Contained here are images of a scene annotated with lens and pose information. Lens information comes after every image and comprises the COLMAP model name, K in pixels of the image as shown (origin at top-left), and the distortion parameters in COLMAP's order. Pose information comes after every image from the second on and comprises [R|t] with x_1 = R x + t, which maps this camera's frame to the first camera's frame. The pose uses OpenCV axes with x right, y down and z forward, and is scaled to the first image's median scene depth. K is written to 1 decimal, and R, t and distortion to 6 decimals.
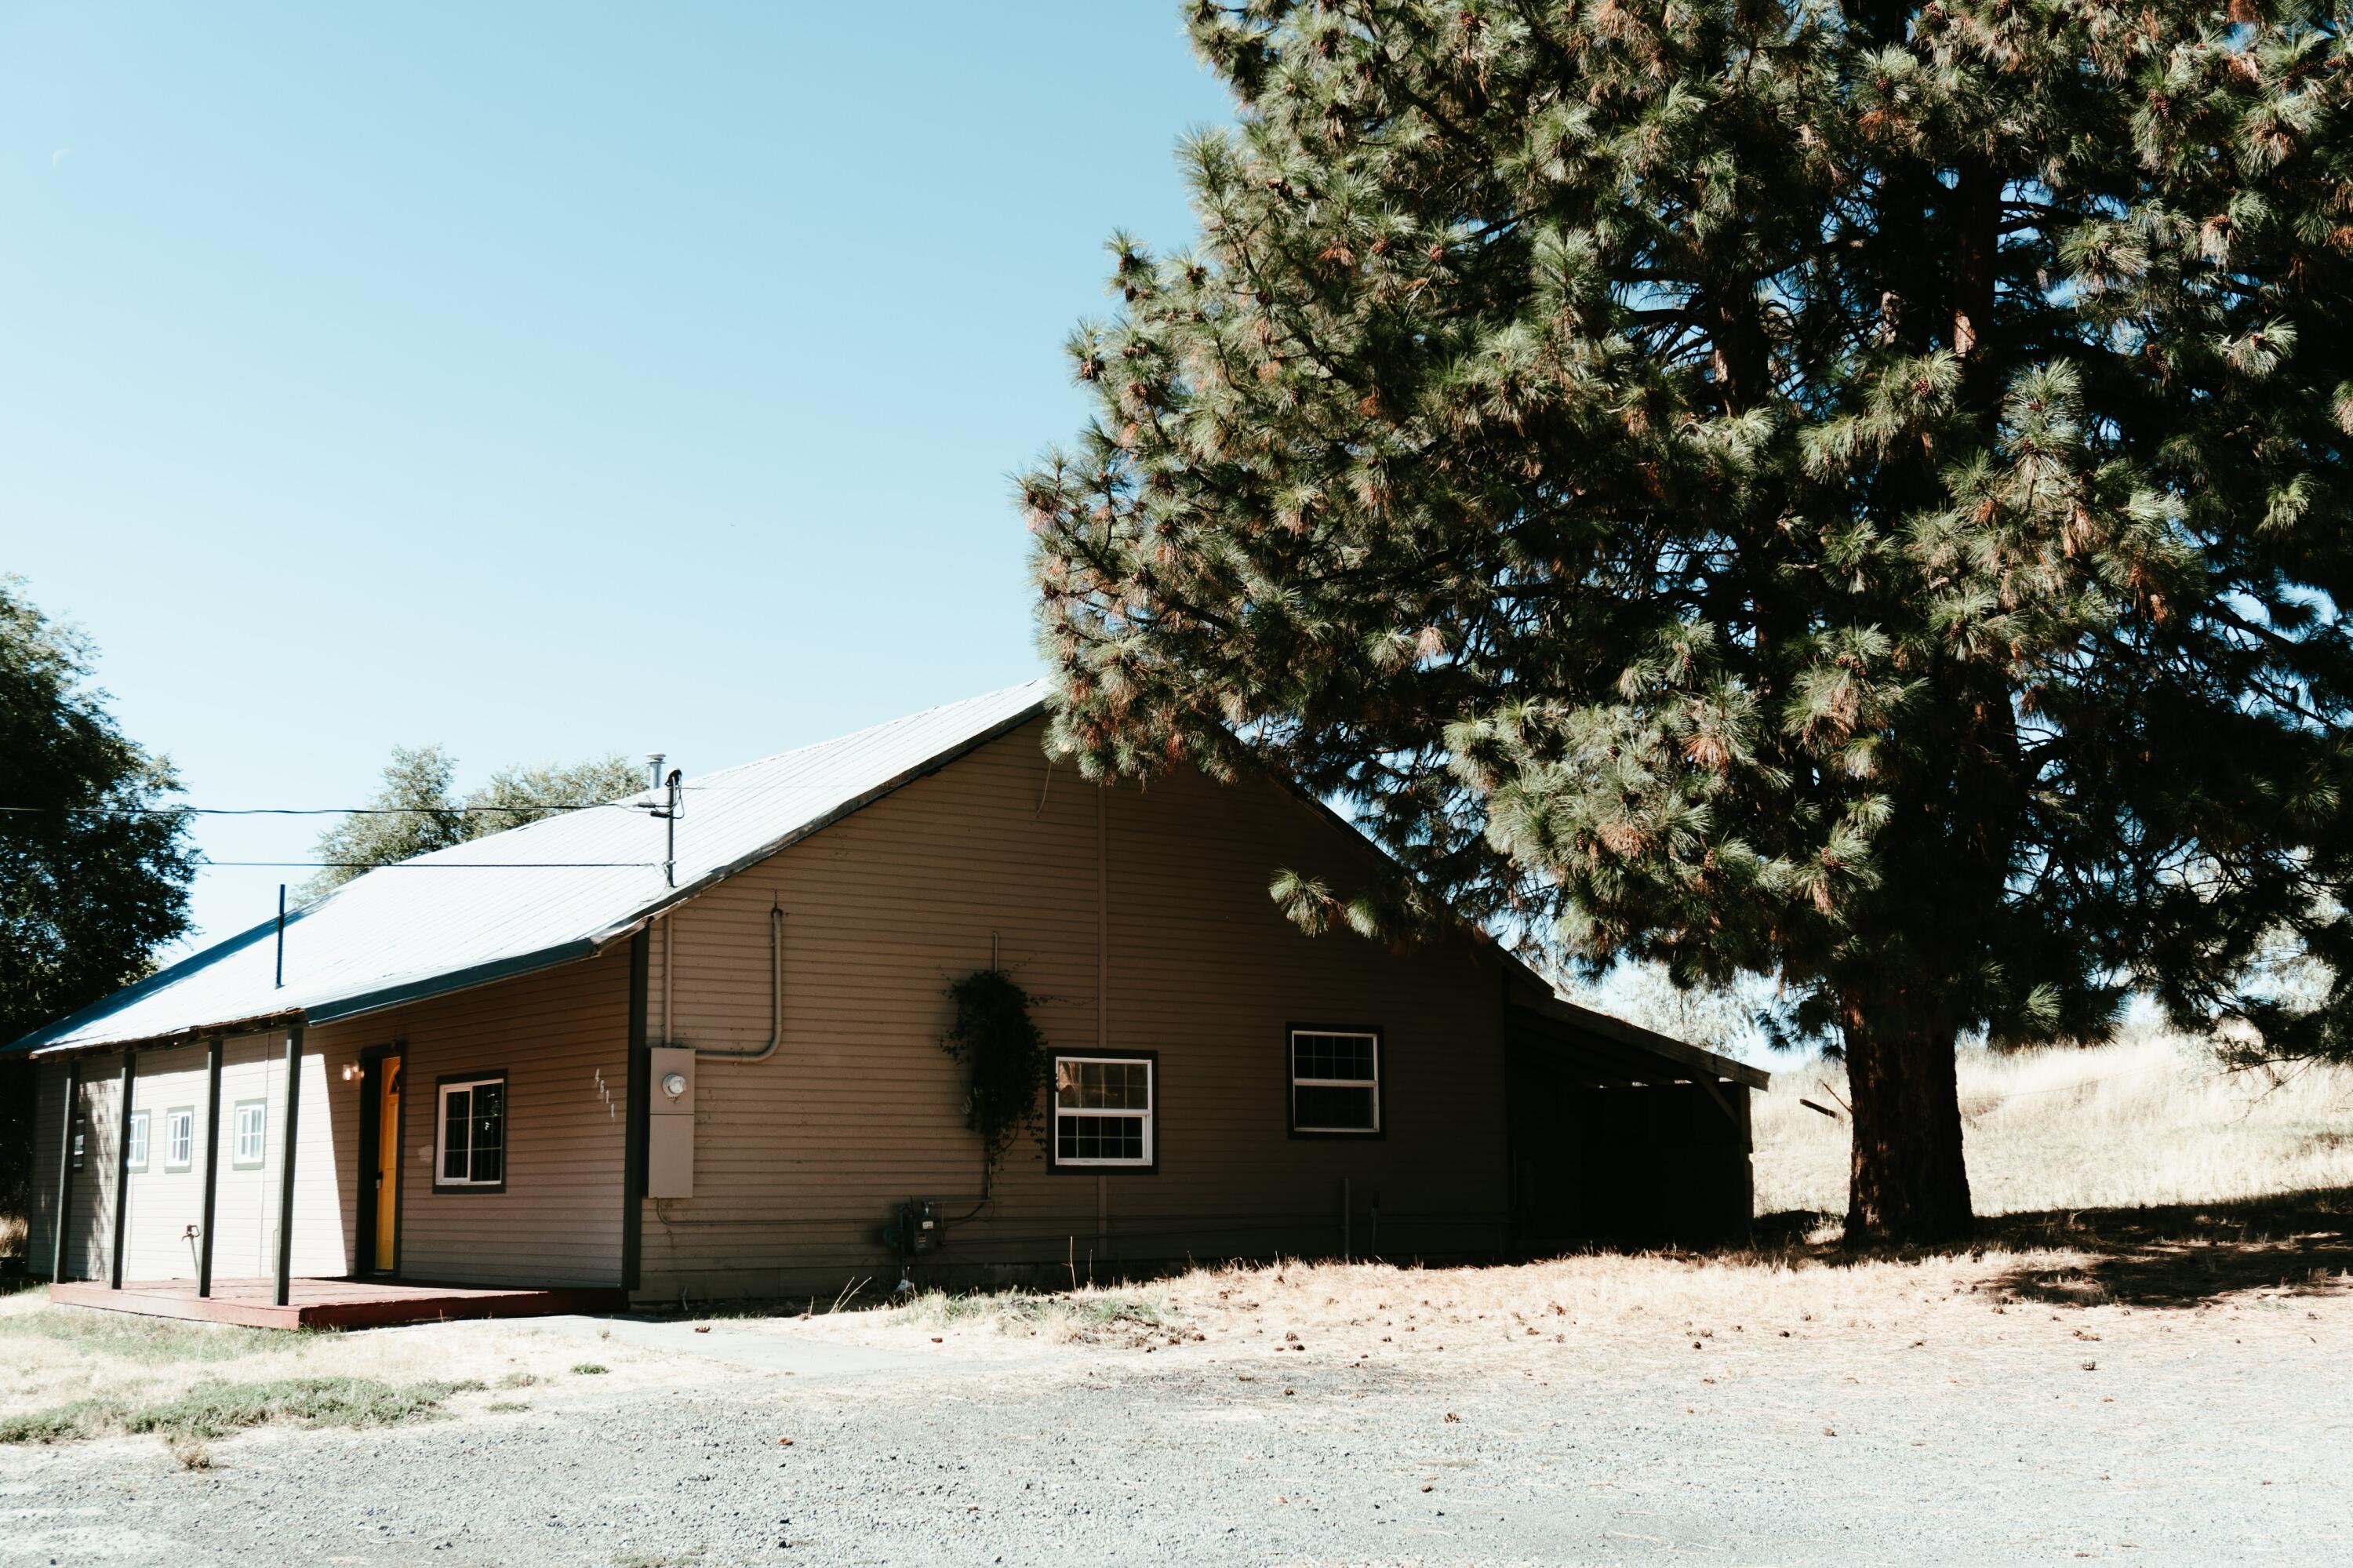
lens RADIAL K [[2640.8, 0, 1174.8], [0, 2640.8, 782.7], [0, 0, 1]] dist [-0.007180, 0.000000]
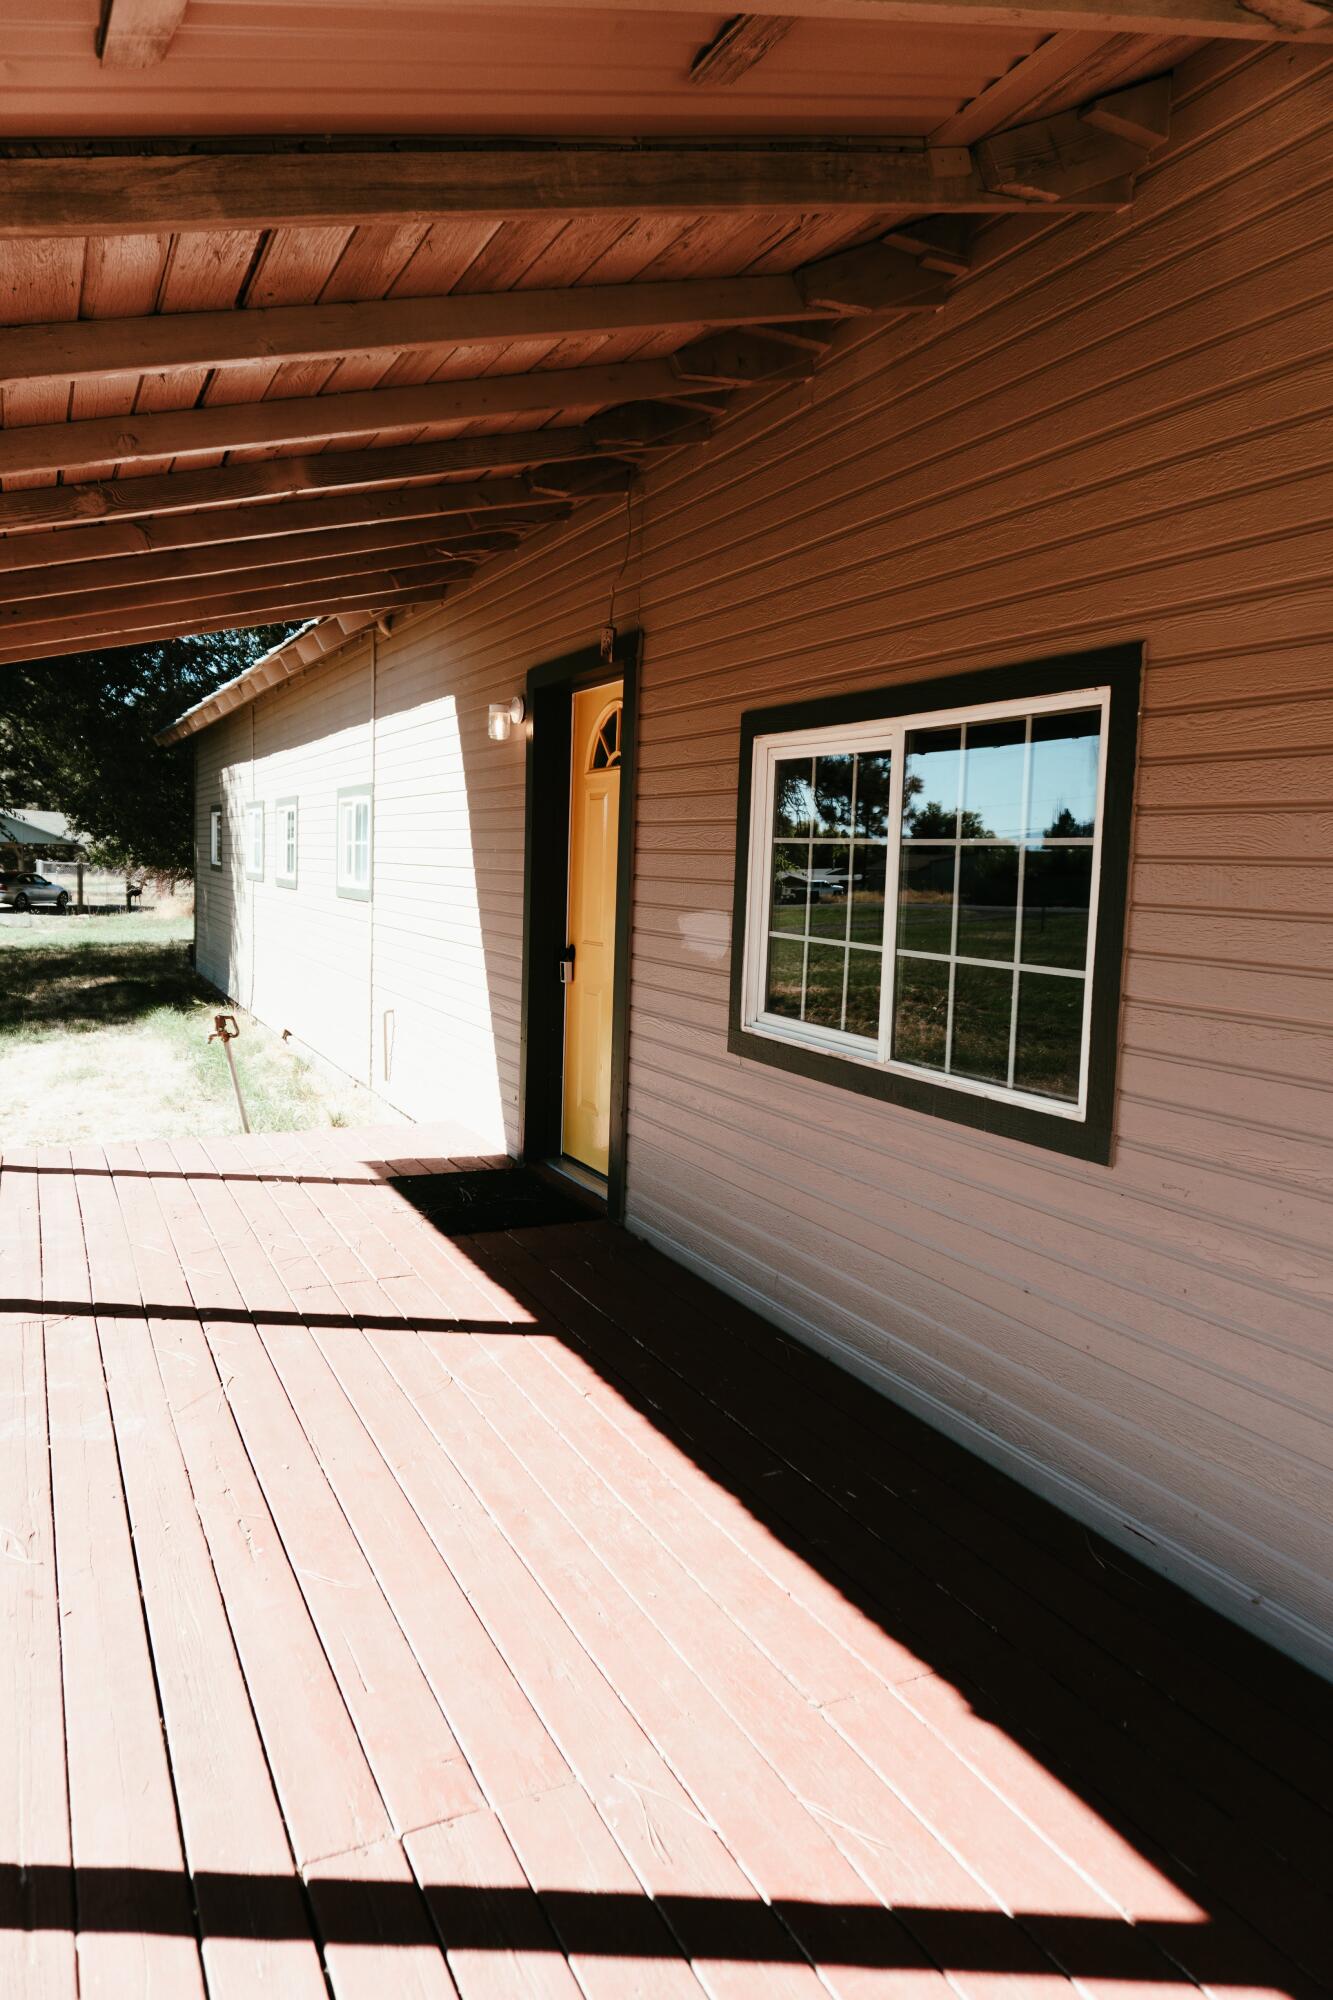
lens RADIAL K [[1363.2, 0, 667.3], [0, 1363.2, 998.4], [0, 0, 1]] dist [0.002335, 0.000996]
pose [[0.981327, 0.057622, -0.183512, -0.240357], [-0.010217, 0.968341, 0.249421, 0.097400], [0.192074, -0.242888, 0.950848, 0.774652]]
